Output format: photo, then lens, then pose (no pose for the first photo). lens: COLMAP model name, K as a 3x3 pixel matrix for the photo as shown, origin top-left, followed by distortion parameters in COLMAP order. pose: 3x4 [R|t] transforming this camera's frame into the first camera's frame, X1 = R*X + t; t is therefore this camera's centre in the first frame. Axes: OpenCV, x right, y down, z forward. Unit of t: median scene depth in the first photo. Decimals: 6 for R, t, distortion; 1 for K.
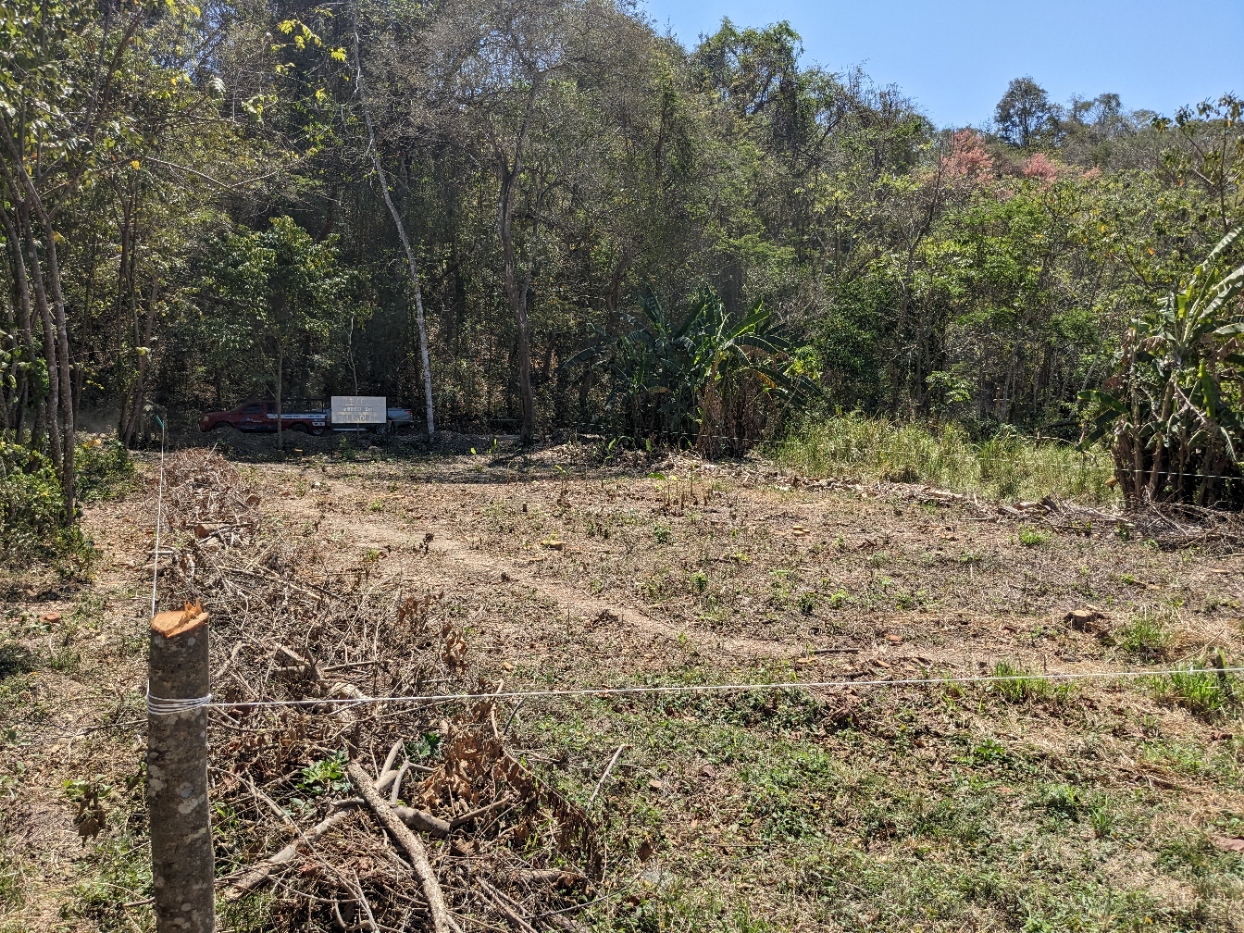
lens RADIAL K [[990.3, 0, 626.5], [0, 990.3, 467.6], [0, 0, 1]] dist [0.053196, -0.090648]
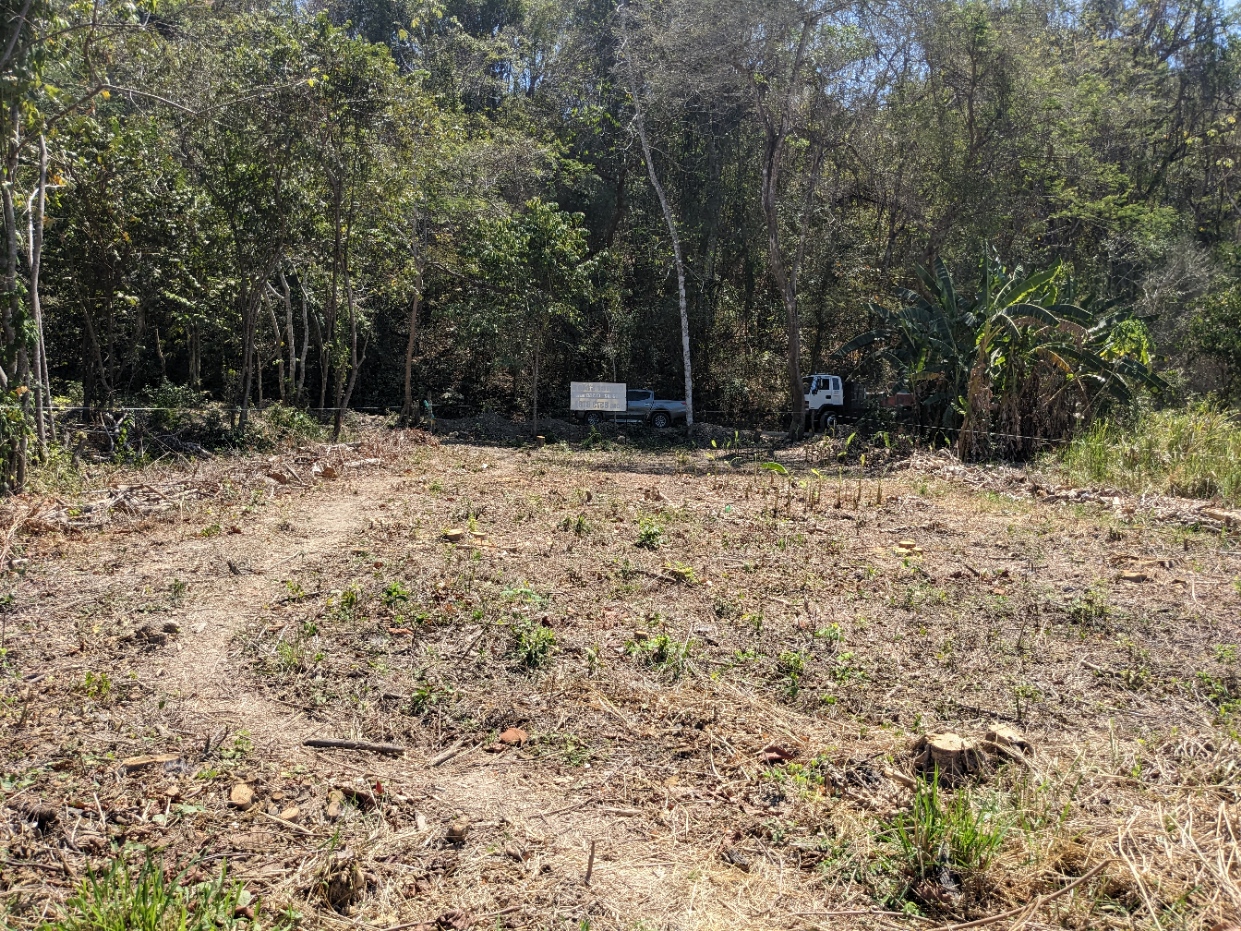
lens RADIAL K [[987.9, 0, 626.1], [0, 987.9, 458.3], [0, 0, 1]] dist [0.053196, -0.090648]
pose [[0.914288, 0.037842, -0.403294, 0.137976], [-0.045410, 0.998926, -0.009217, 0.008466], [0.402512, 0.026741, 0.915024, 0.144490]]
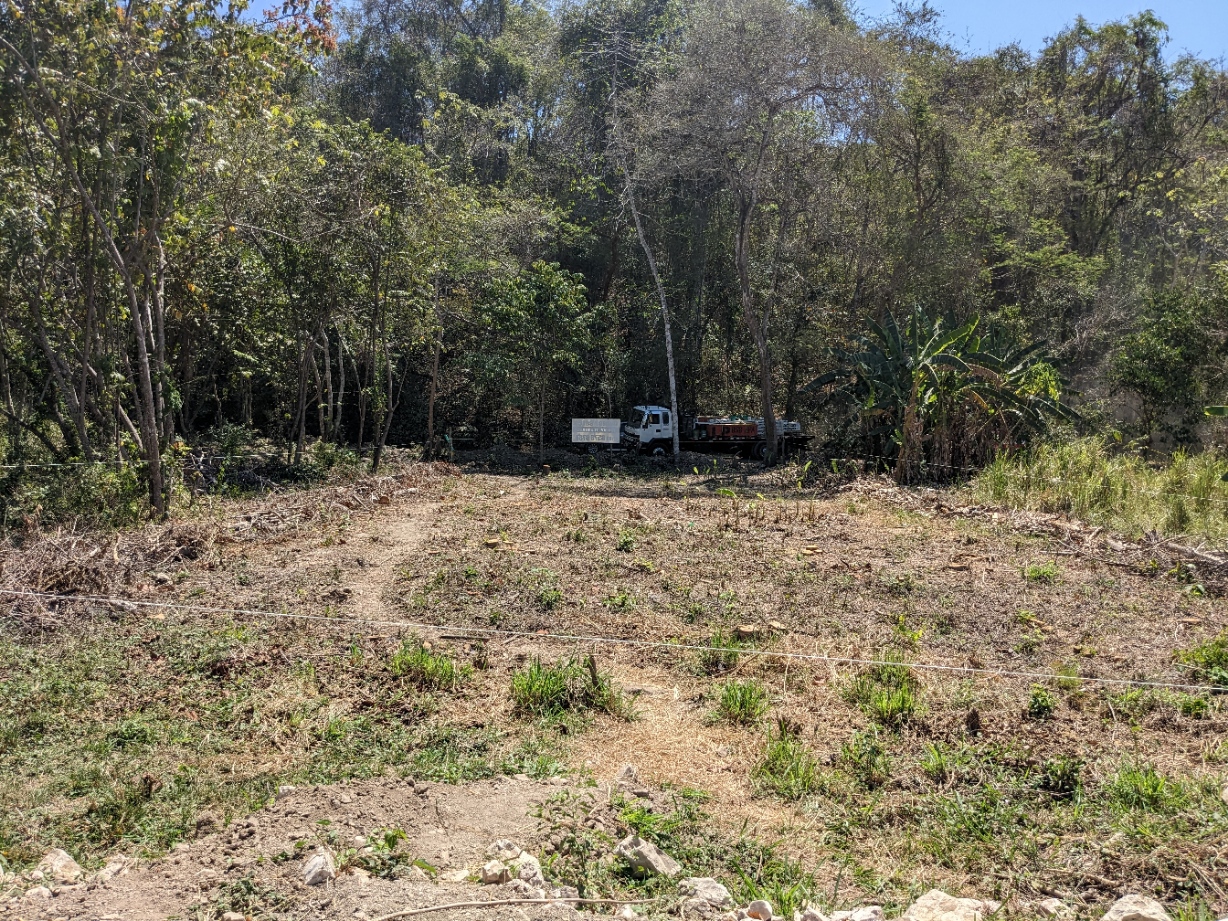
lens RADIAL K [[977.5, 0, 626.2], [0, 977.5, 460.1], [0, 0, 1]] dist [0.053196, -0.090648]
pose [[0.913479, 0.019774, -0.406406, 0.201588], [-0.034513, 0.998984, -0.028968, 0.004936], [0.405420, 0.040488, 0.913233, 0.022442]]
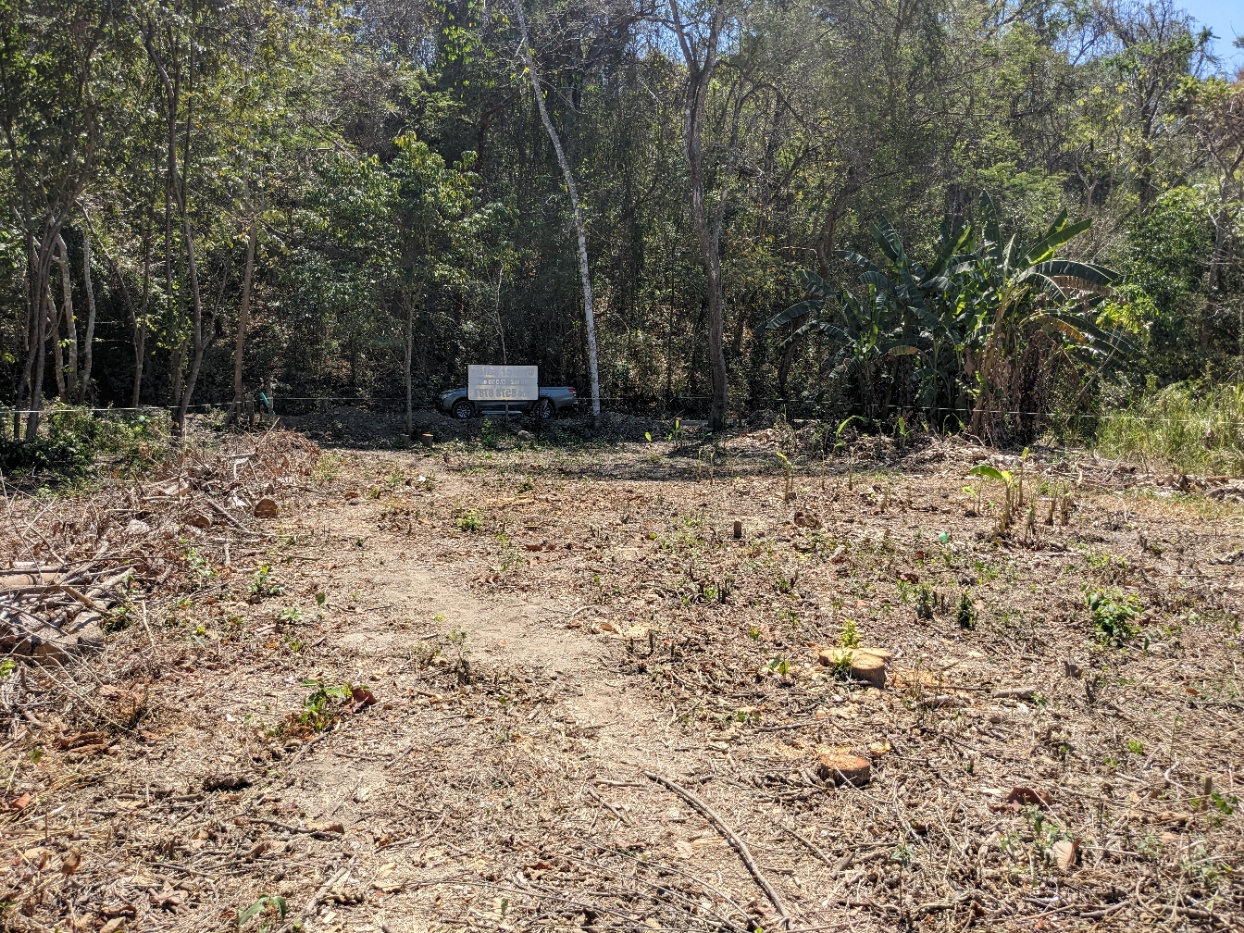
lens RADIAL K [[990.3, 0, 629.1], [0, 990.3, 470.1], [0, 0, 1]] dist [0.053196, -0.090648]
pose [[0.984425, 0.007466, -0.175644, -0.037029], [-0.006219, 0.999951, 0.007650, 0.003025], [0.175692, -0.006439, 0.984424, 0.259657]]
